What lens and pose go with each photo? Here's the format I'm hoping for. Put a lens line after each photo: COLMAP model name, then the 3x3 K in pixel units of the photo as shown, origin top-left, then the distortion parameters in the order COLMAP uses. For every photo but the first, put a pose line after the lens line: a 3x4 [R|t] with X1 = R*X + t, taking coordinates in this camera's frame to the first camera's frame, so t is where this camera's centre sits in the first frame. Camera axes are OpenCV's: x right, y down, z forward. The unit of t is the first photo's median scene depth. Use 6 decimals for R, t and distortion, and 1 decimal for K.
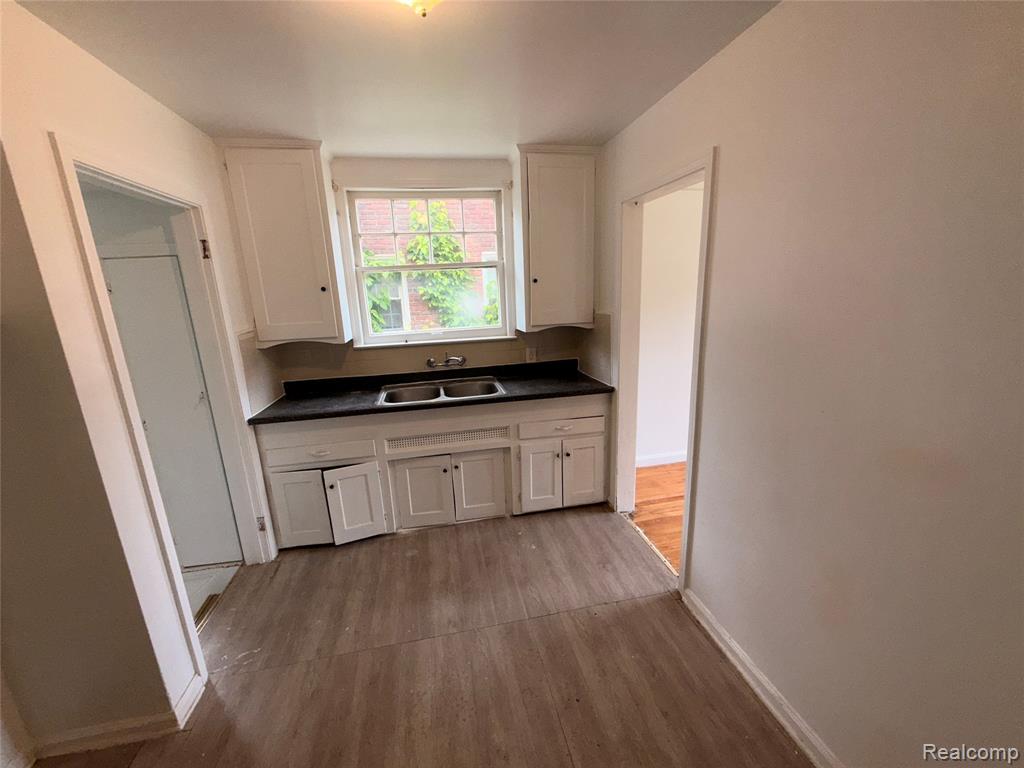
lens RADIAL K [[409.5, 0, 511.5], [0, 409.5, 384.2], [0, 0, 1]] dist [-0.000869, 0.000275]
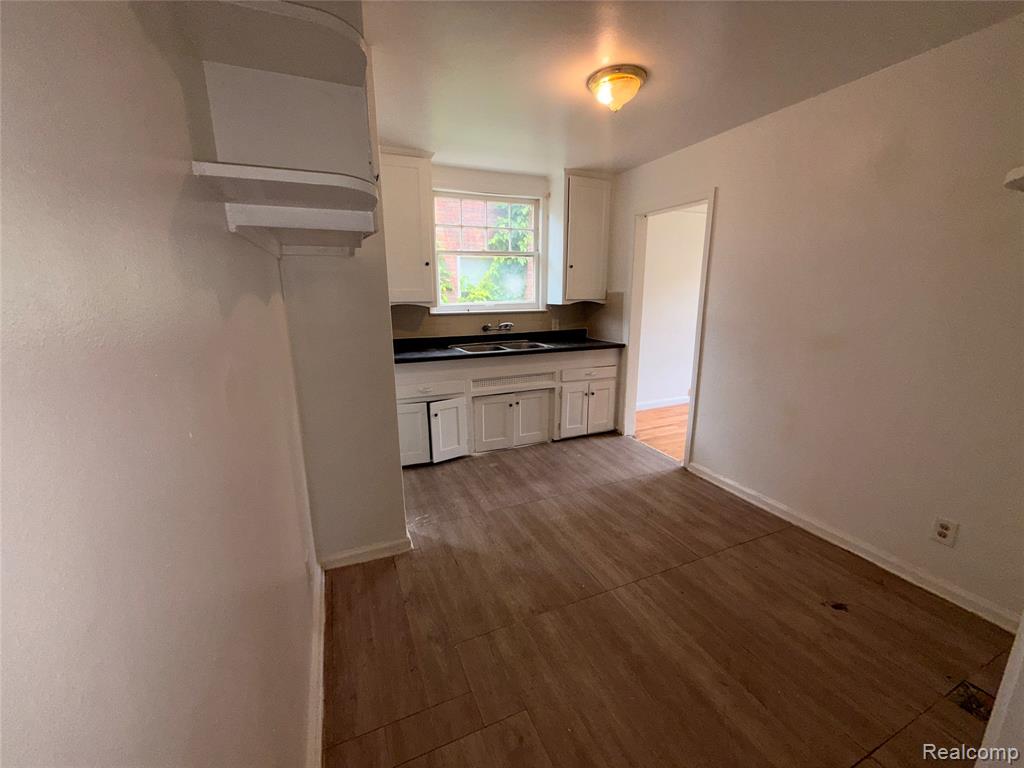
lens RADIAL K [[409.5, 0, 512.6], [0, 409.5, 382.9], [0, 0, 1]] dist [-0.000869, 0.000275]
pose [[0.976549, -0.015447, 0.214739, -0.434328], [0.019223, 0.999695, -0.015509, 0.156950], [-0.214434, 0.019273, 0.976548, -0.297990]]
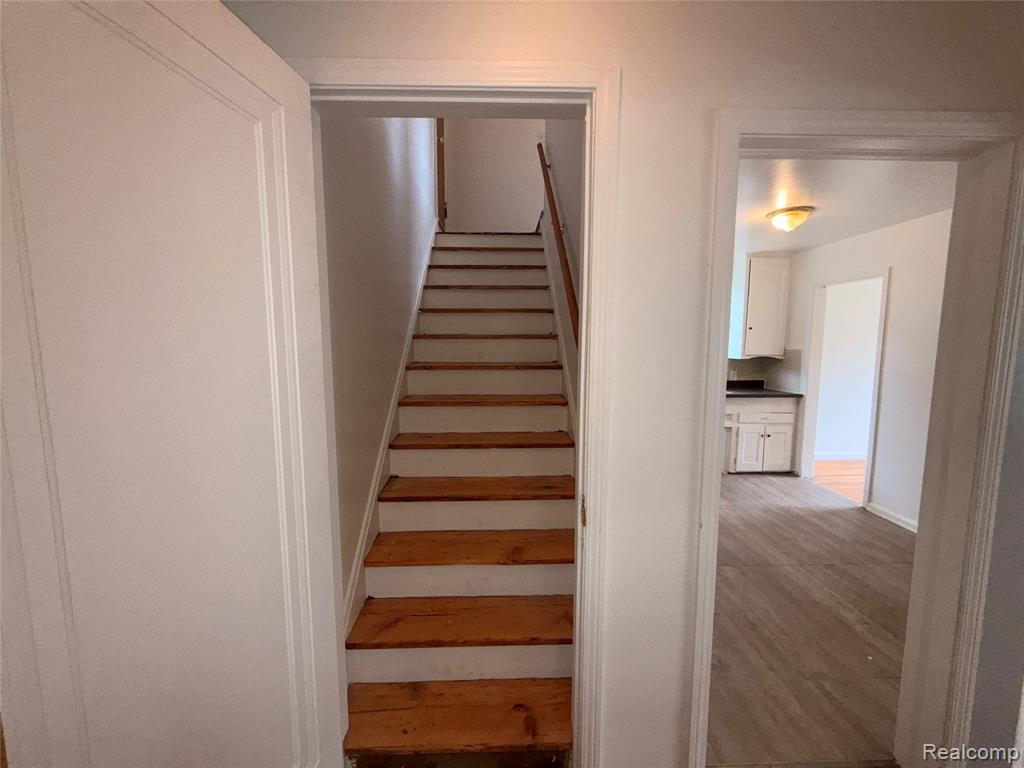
lens RADIAL K [[409.5, 0, 510.5], [0, 409.5, 383.7], [0, 0, 1]] dist [-0.000869, 0.000275]
pose [[0.985187, 0.053459, -0.162936, -0.619460], [-0.073612, 0.990008, -0.120275, 0.244117], [0.154879, 0.130488, 0.979278, -0.758633]]
